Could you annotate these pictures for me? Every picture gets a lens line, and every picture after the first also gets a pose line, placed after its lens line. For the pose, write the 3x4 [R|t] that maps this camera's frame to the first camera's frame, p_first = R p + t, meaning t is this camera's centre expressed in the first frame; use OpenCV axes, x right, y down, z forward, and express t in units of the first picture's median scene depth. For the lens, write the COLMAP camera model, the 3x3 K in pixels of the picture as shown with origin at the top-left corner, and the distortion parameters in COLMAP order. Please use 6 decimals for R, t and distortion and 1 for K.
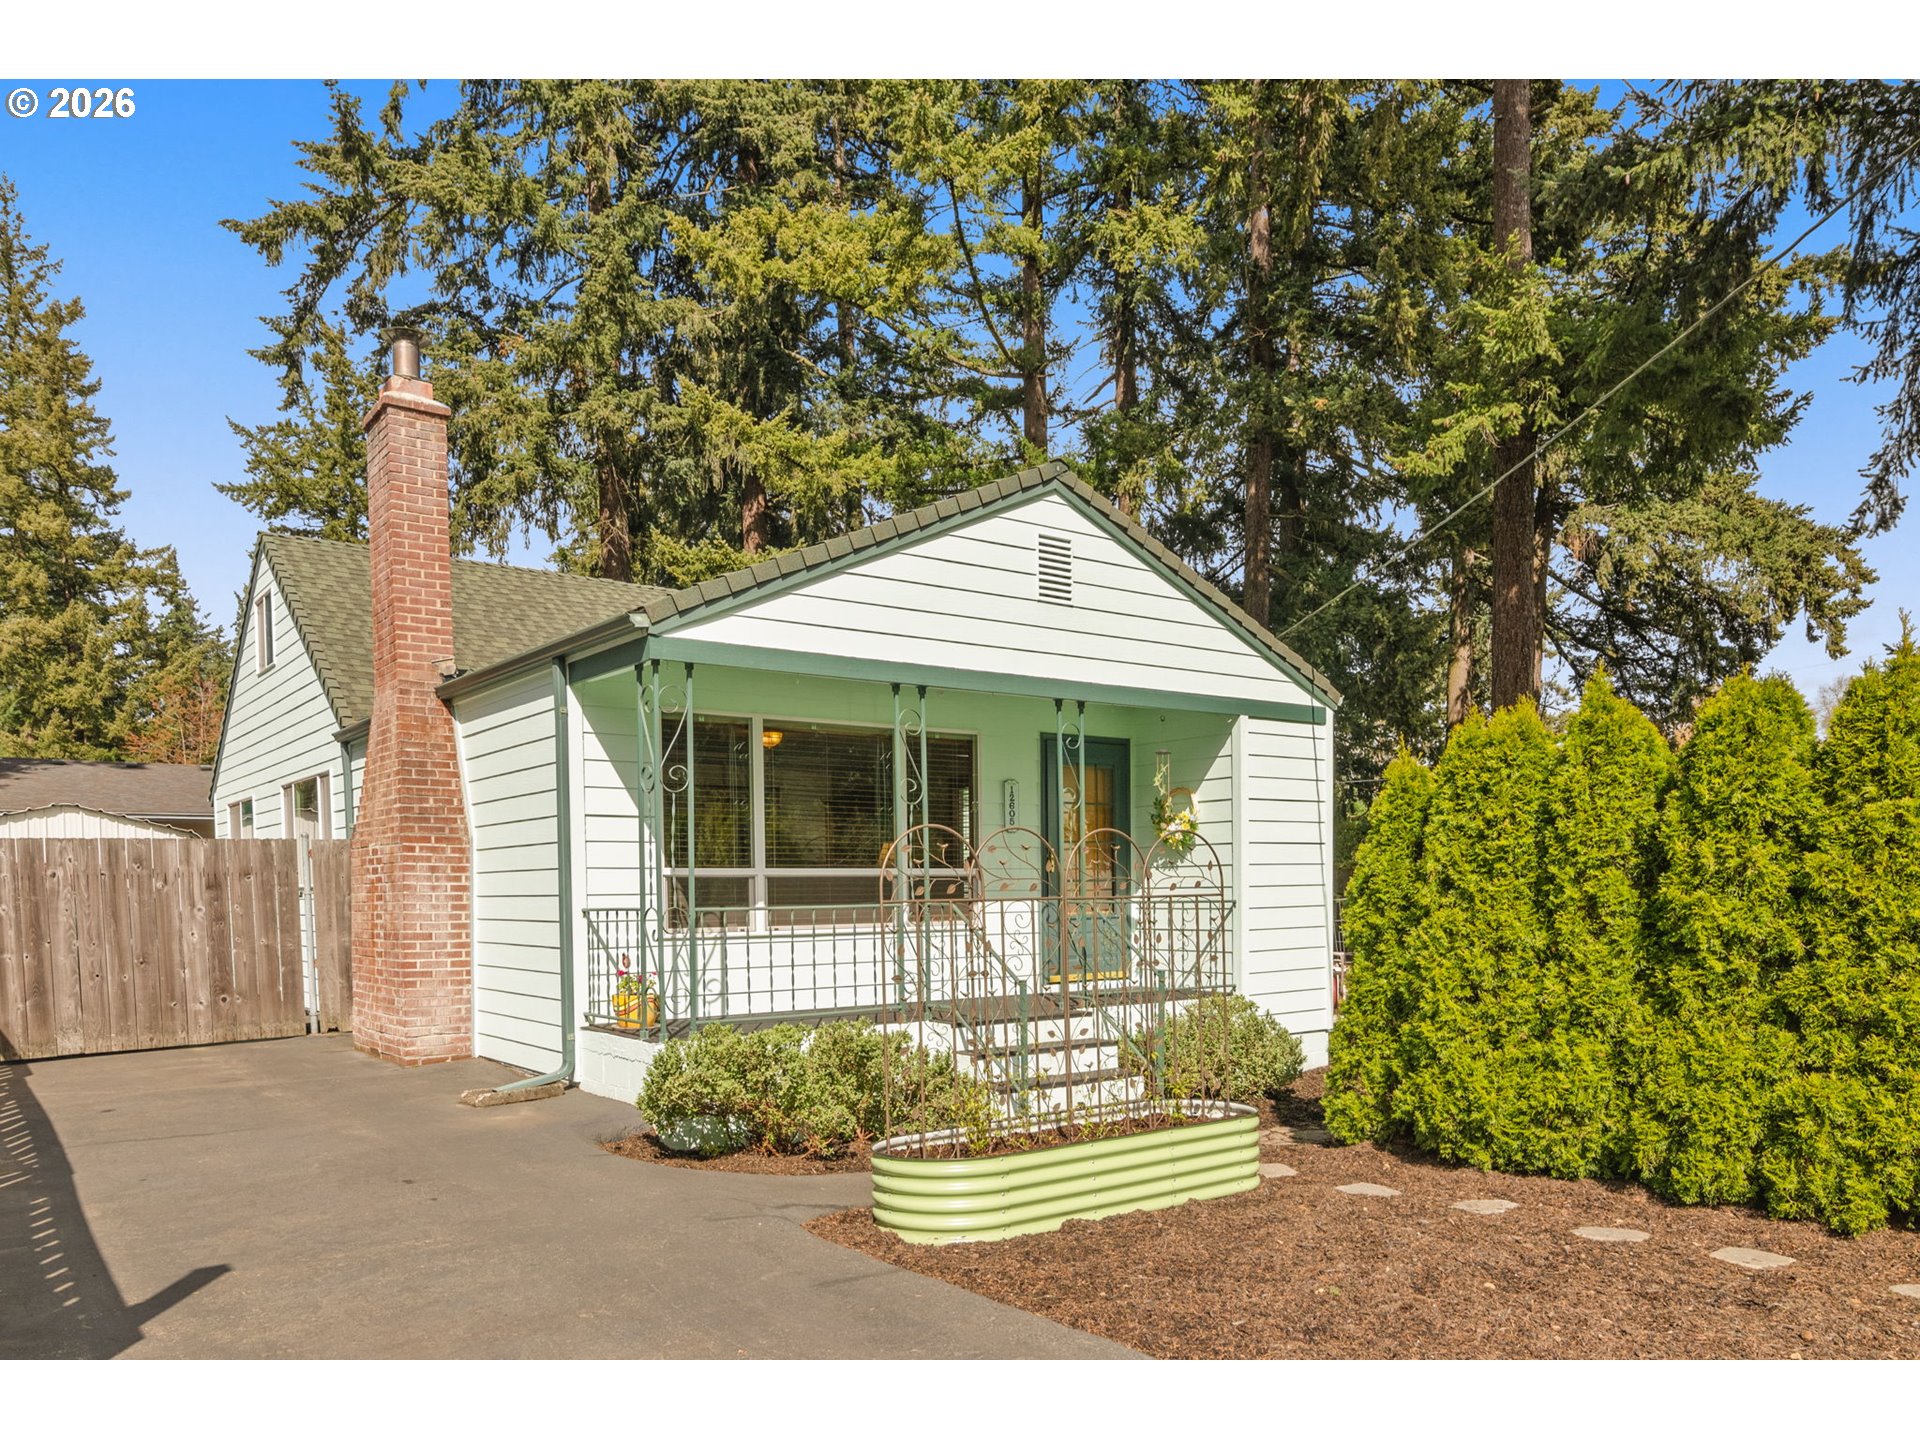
lens RADIAL K [[1369.6, 0, 926.4], [0, 1369.6, 905.4], [0, 0, 1]] dist [-0.003284, -0.004001]
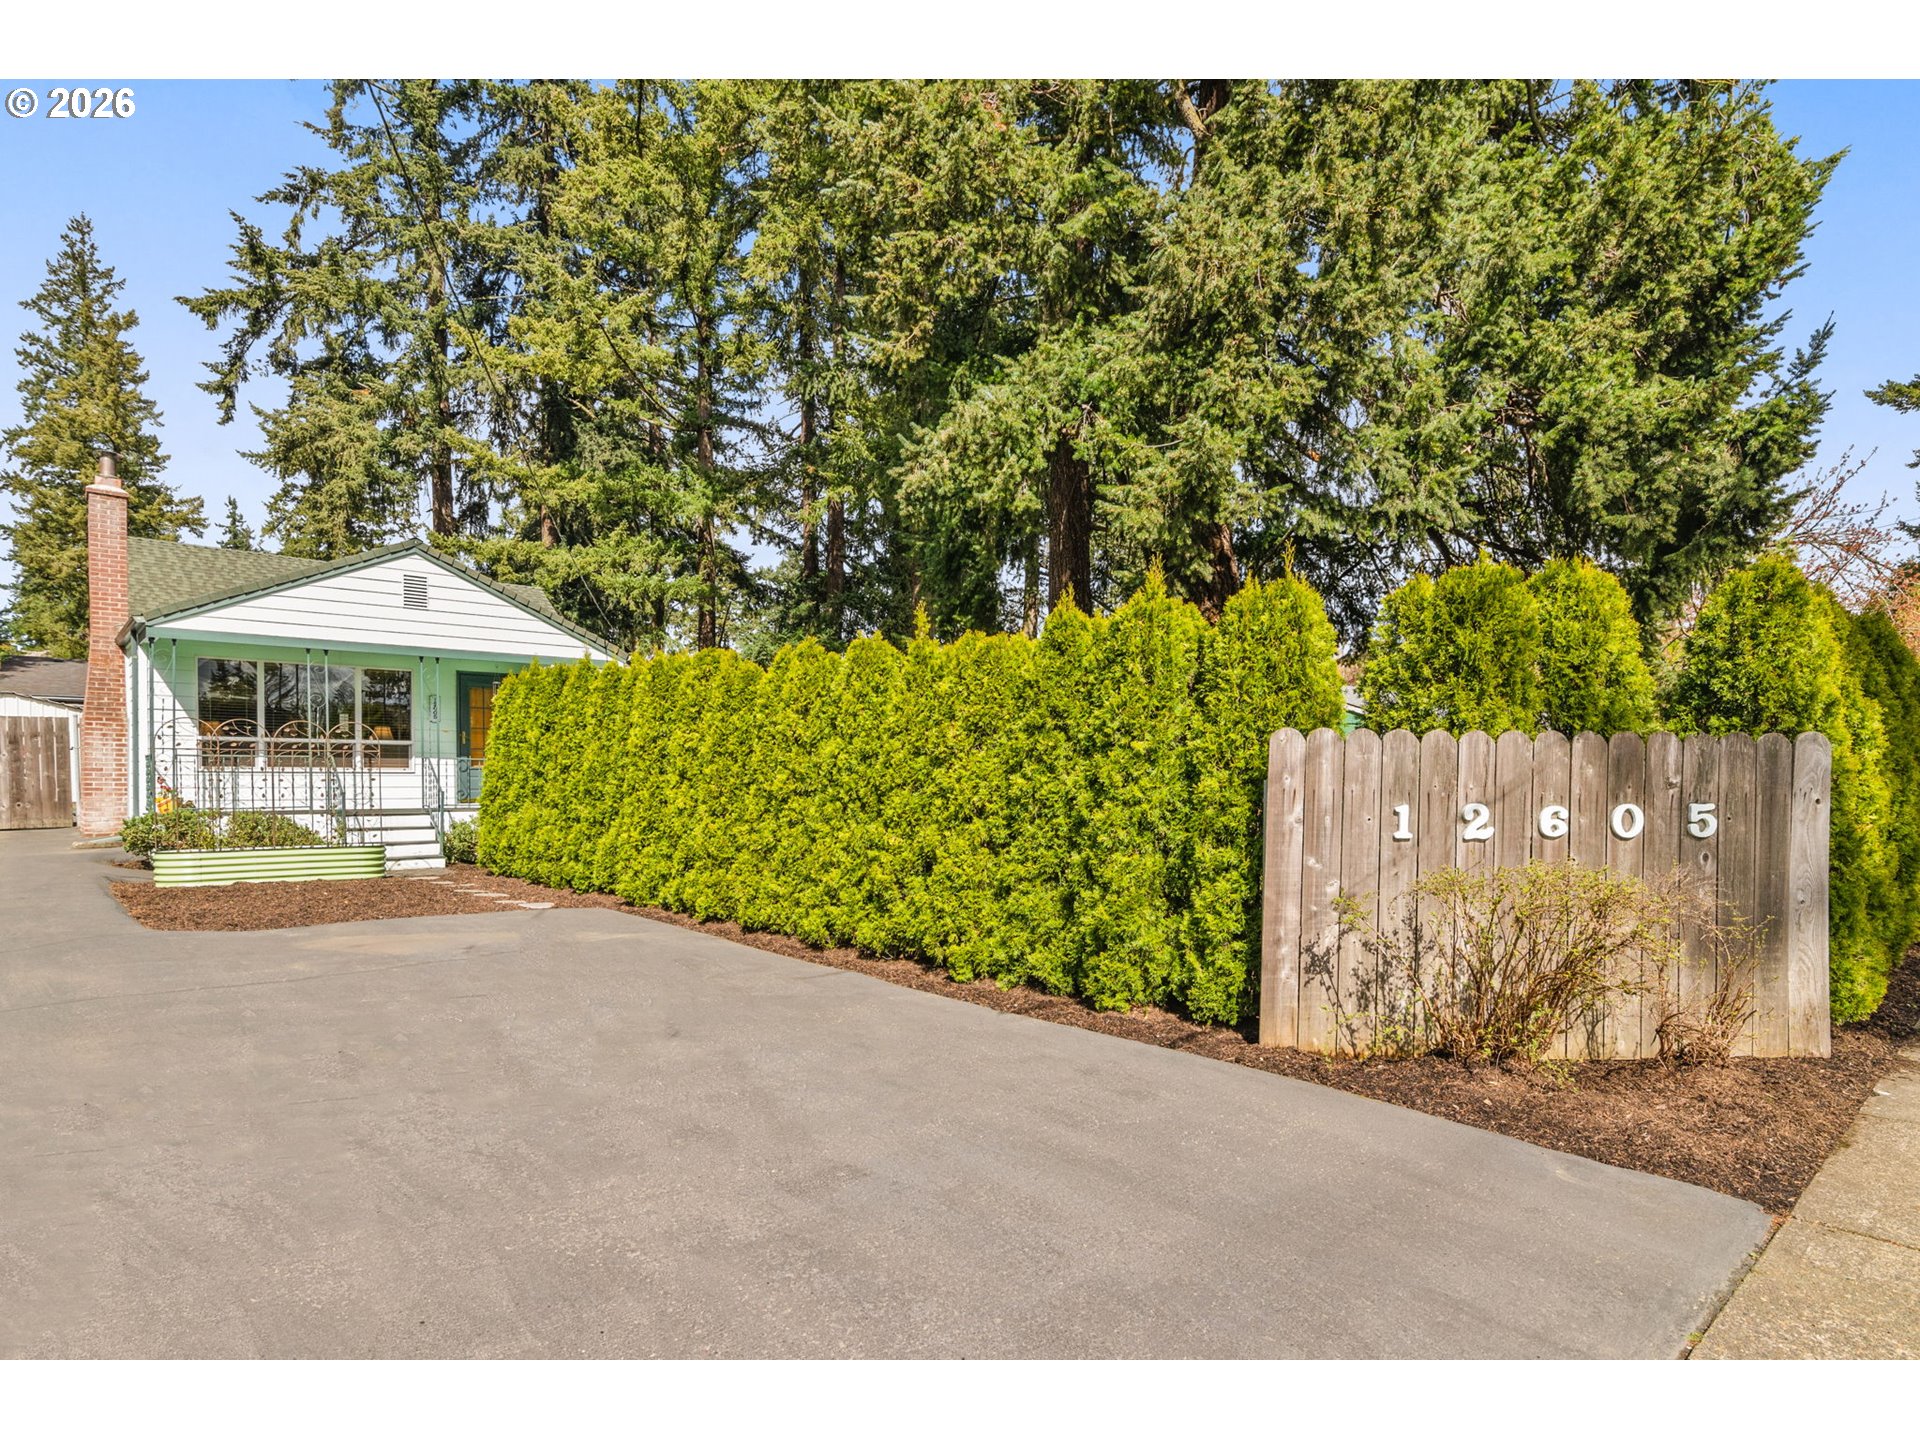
lens RADIAL K [[1123.8, 0, 1072.1], [0, 1123.8, 778.9], [0, 0, 1]] dist [-0.026257, 0.003396]
pose [[0.995517, 0.019380, 0.092576, 0.380486], [-0.019003, 0.999807, -0.004949, 0.007864], [-0.092654, 0.003168, 0.995693, -0.299994]]
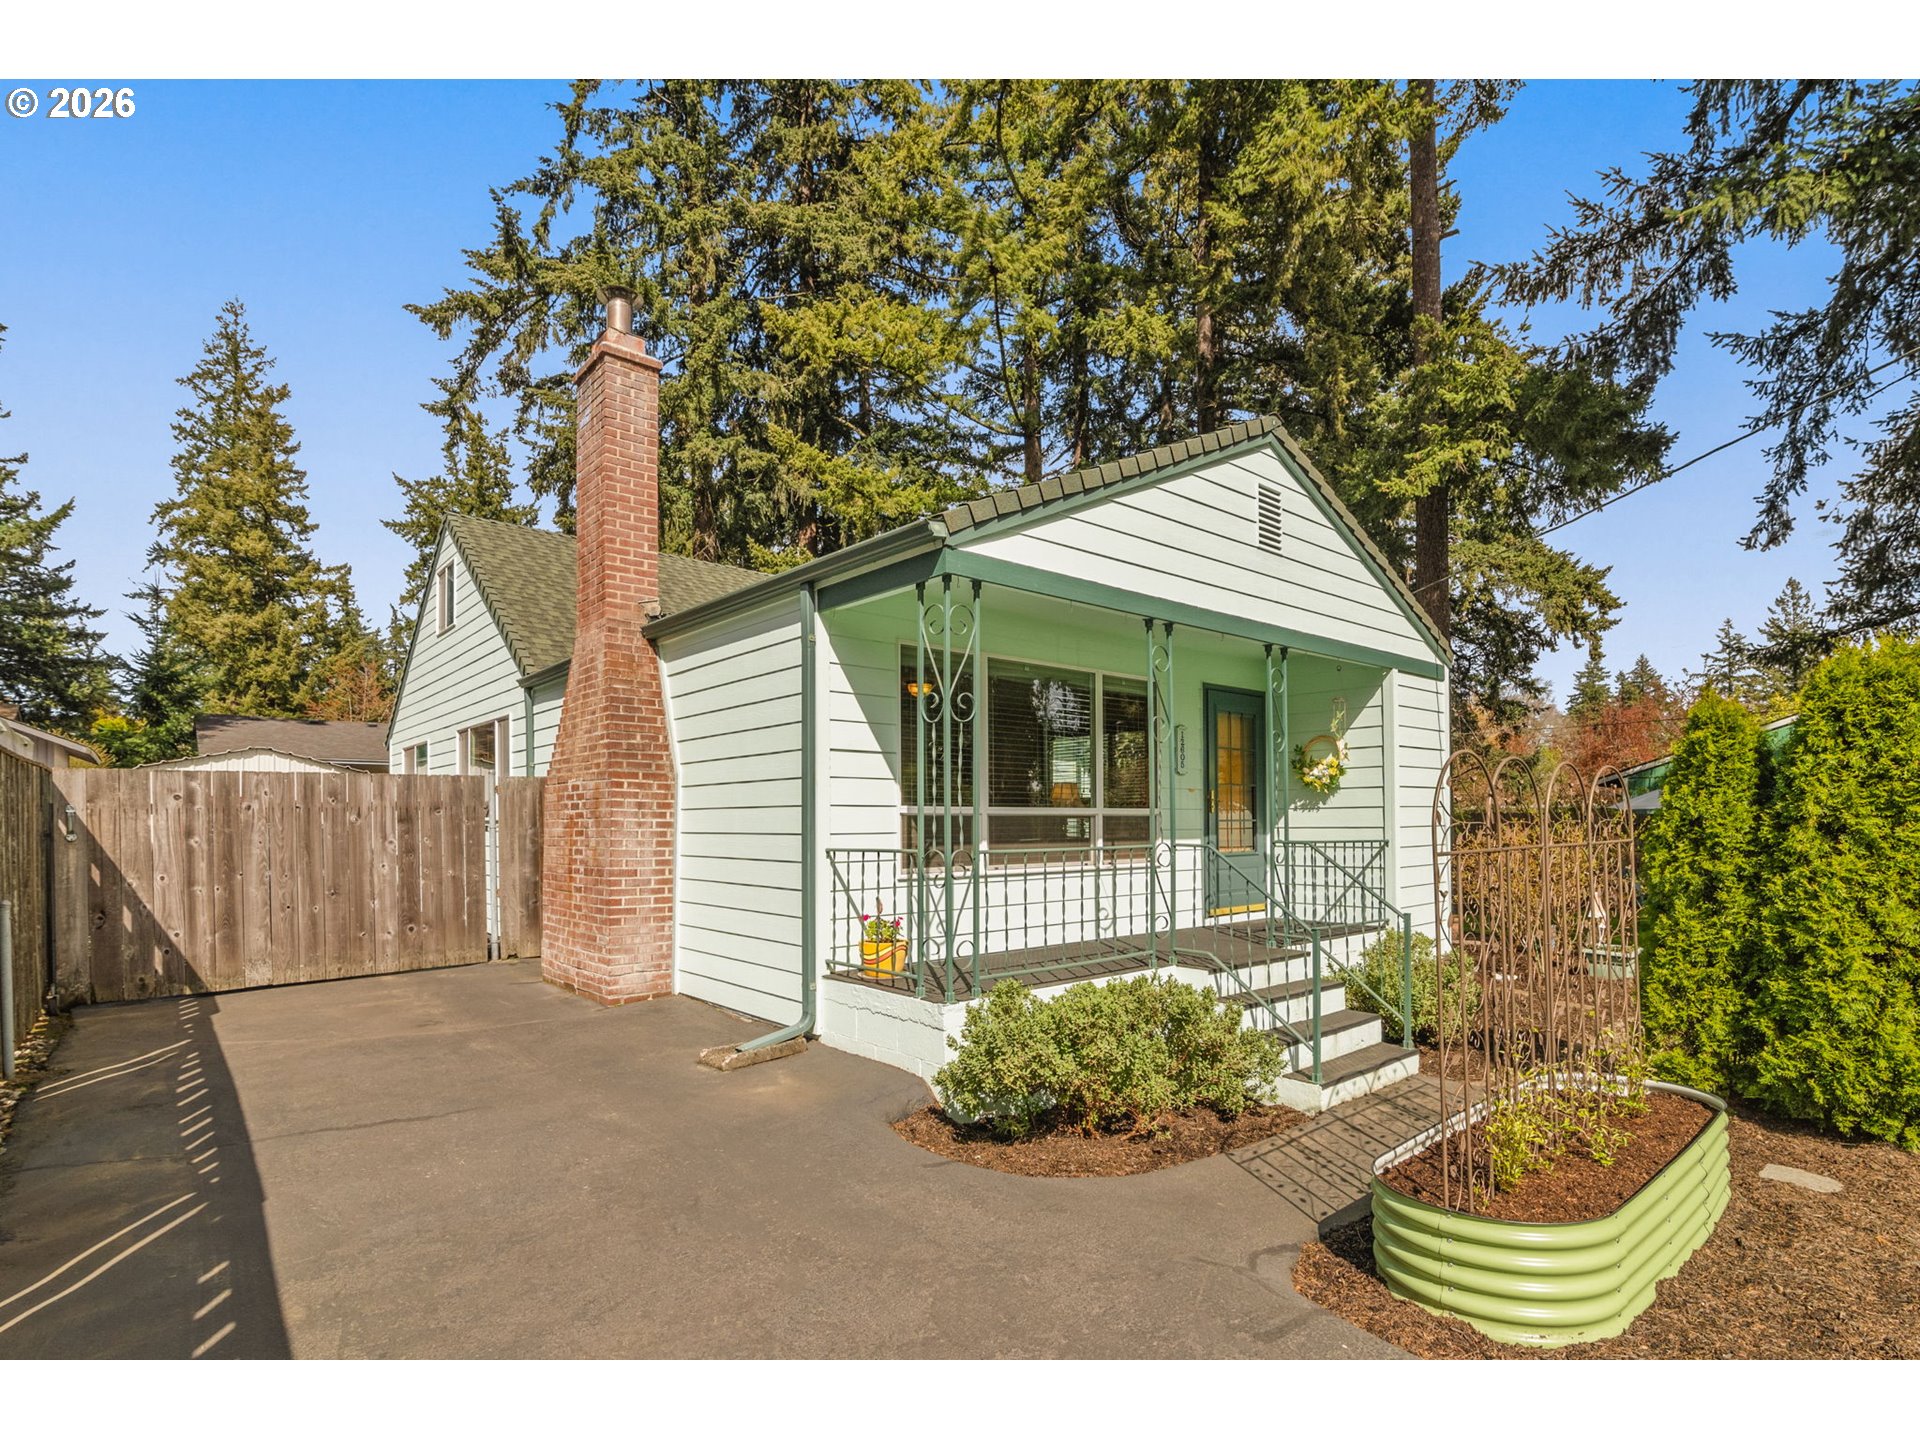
lens RADIAL K [[924.8, 0, 908.4], [0, 924.8, 781.0], [0, 0, 1]] dist [-0.021547, -0.000019]
pose [[0.998278, 0.009181, 0.057936, -0.090810], [-0.005947, 0.998427, -0.055754, -0.003472], [-0.058357, 0.055314, 0.996762, 0.141112]]
